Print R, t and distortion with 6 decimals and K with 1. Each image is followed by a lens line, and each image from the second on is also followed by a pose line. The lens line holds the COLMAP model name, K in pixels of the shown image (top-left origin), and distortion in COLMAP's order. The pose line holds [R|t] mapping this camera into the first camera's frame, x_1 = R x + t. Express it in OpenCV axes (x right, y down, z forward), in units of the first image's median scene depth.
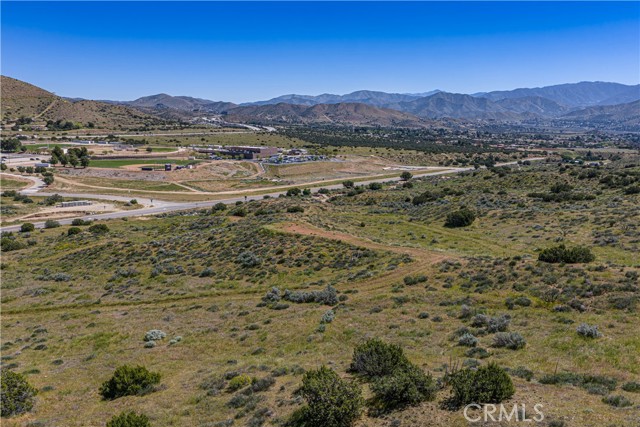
lens RADIAL K [[529.6, 0, 323.9], [0, 529.6, 216.3], [0, 0, 1]] dist [0.014679, -0.027509]
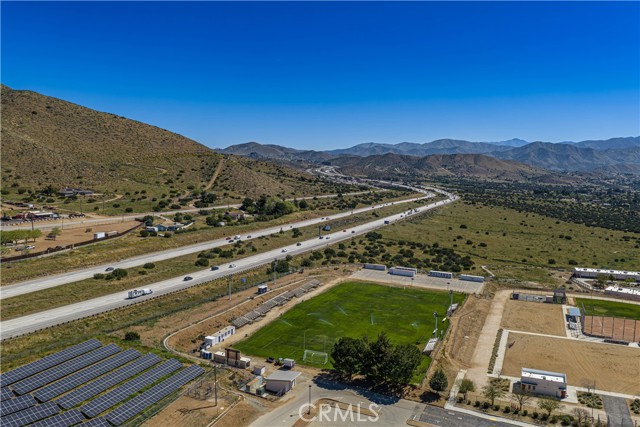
lens RADIAL K [[529.6, 0, 323.9], [0, 529.6, 216.3], [0, 0, 1]] dist [0.014679, -0.027509]
pose [[0.992013, 0.023047, -0.124009, -0.361848], [-0.033726, 0.995834, -0.084717, -0.115317], [0.121539, 0.088223, 0.988658, 0.430296]]
